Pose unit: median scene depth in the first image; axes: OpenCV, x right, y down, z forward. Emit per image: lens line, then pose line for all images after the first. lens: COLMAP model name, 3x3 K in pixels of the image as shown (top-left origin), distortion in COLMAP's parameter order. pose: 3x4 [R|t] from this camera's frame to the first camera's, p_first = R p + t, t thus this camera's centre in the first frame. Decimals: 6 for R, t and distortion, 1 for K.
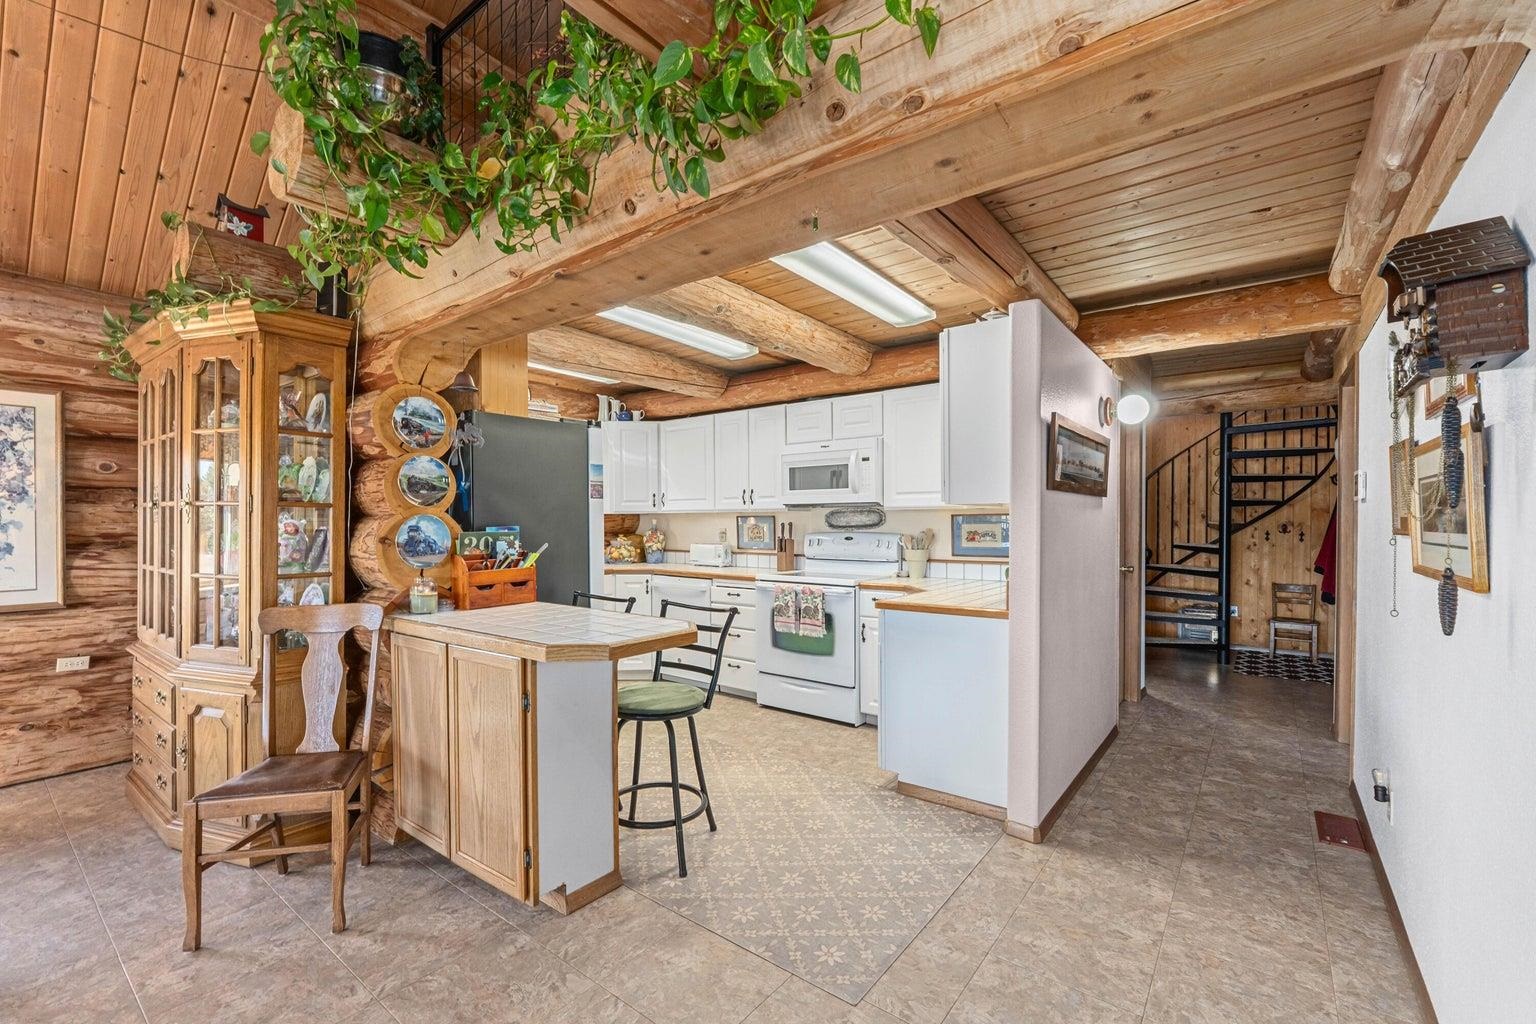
lens RADIAL K [[650.7, 0, 760.1], [0, 650.7, 521.0], [0, 0, 1]] dist [-0.008659, -0.000295]
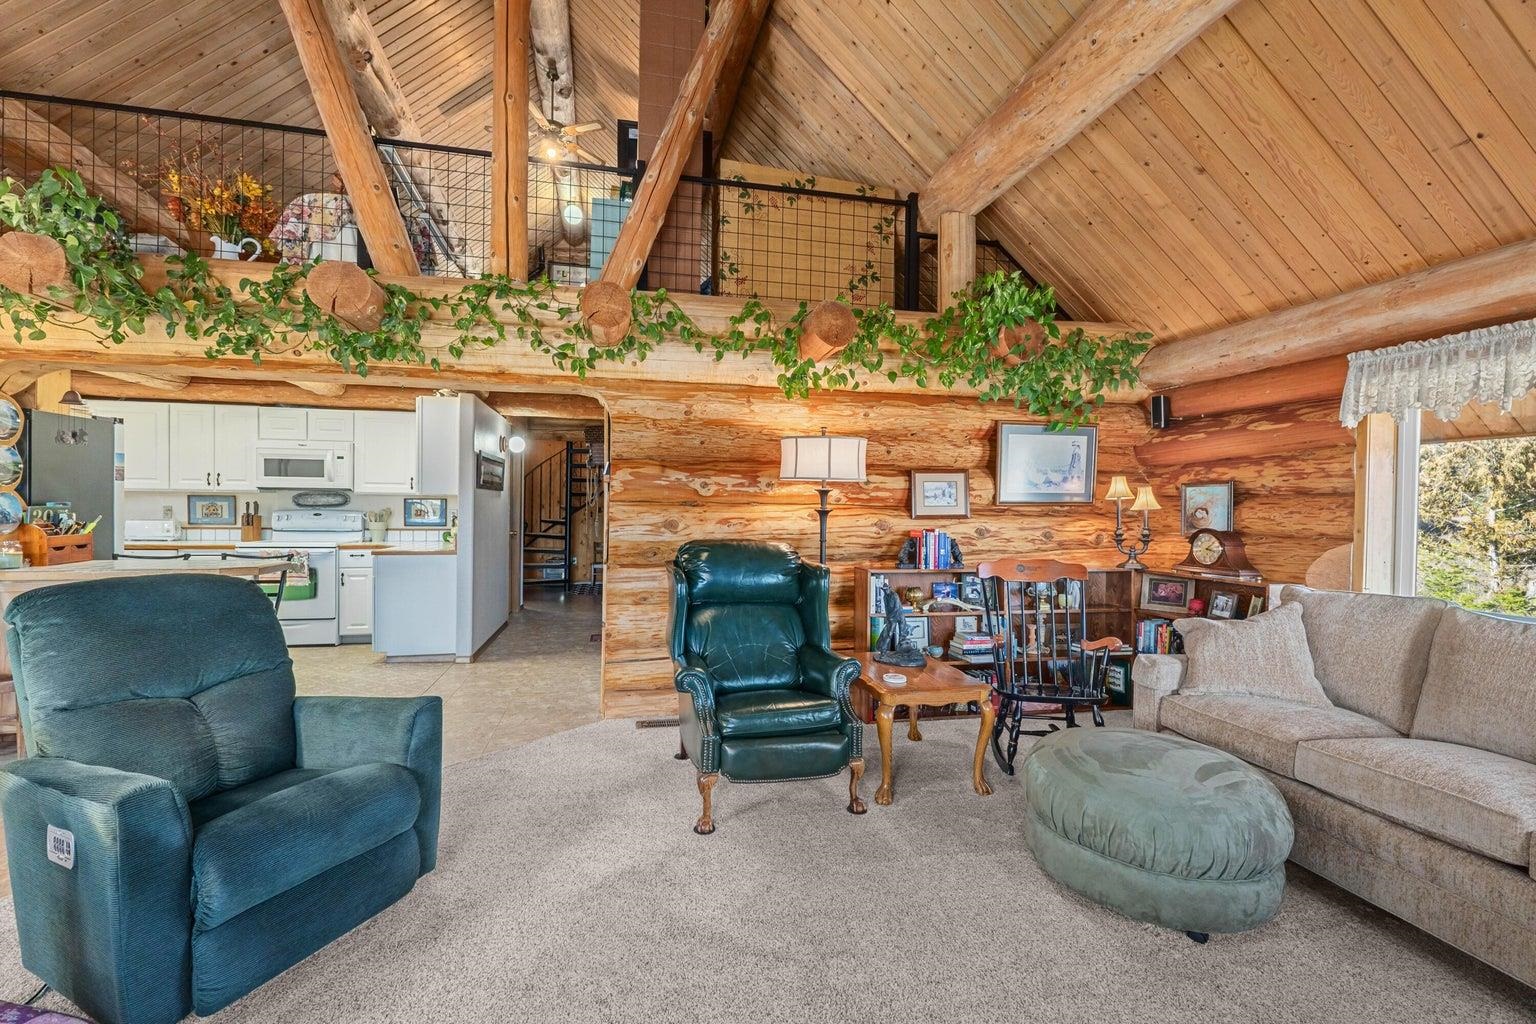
lens RADIAL K [[650.7, 0, 760.1], [0, 650.7, 521.0], [0, 0, 1]] dist [-0.008659, -0.000295]
pose [[0.638576, -0.006093, 0.769535, -0.326377], [-0.015119, 0.999676, 0.020460, -0.000798], [-0.769411, -0.024700, 0.638277, -0.574351]]
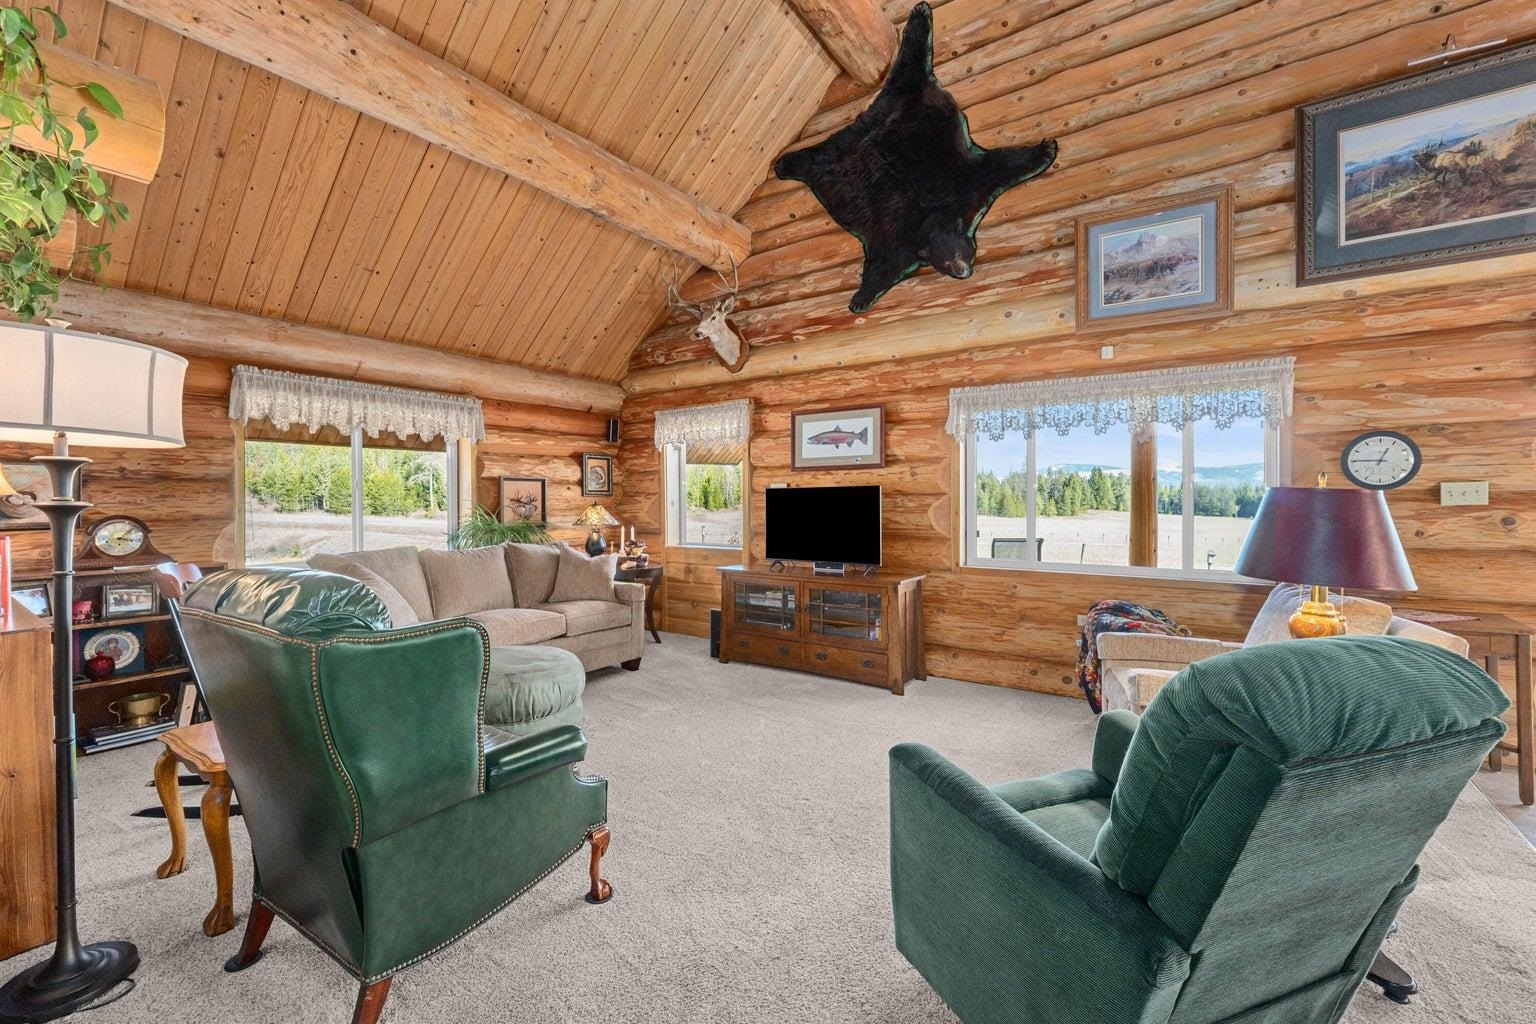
lens RADIAL K [[646.8, 0, 768.0], [0, 646.8, 512.0], [0, 0, 1]] dist [-0.004042, -0.000410]
pose [[-0.998471, 0.001133, -0.055261, -0.003499], [-0.000118, 0.999744, 0.022642, -0.003768], [0.055272, 0.022614, -0.998215, 0.324015]]
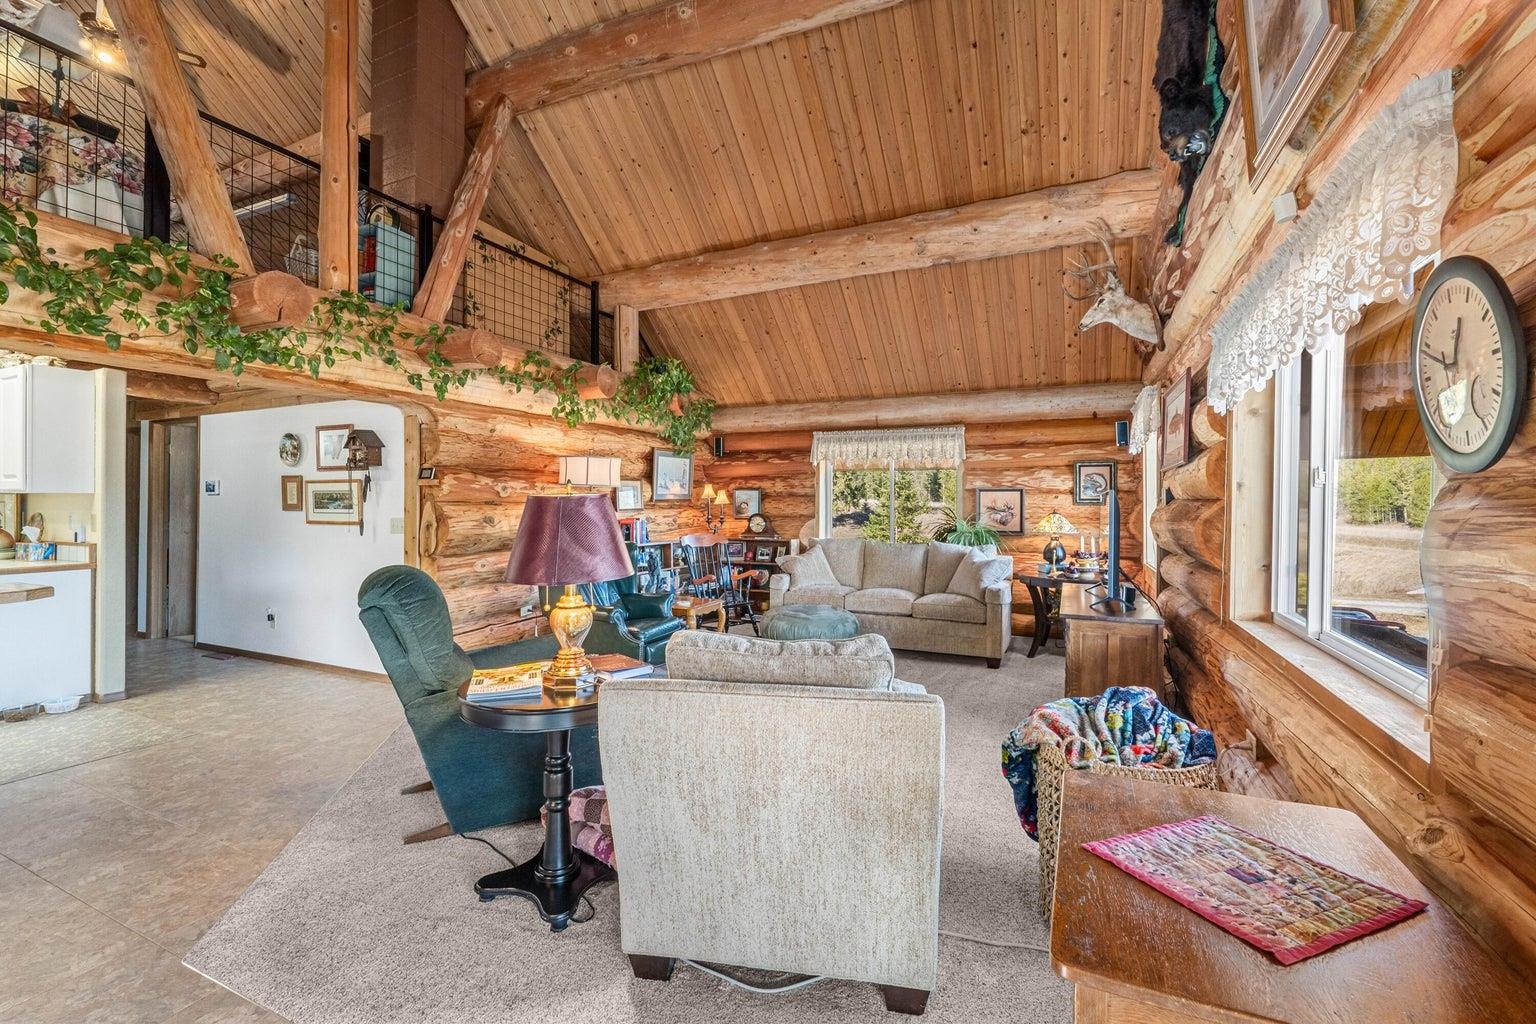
lens RADIAL K [[668.1, 0, 768.0], [0, 668.1, 512.0], [0, 0, 1]] dist [-0.001263, -0.000098]
pose [[-0.223977, -0.009357, 0.974549, -0.933063], [-0.003012, 0.999956, 0.008909, -0.001237], [-0.974590, -0.000940, -0.223996, -0.128710]]
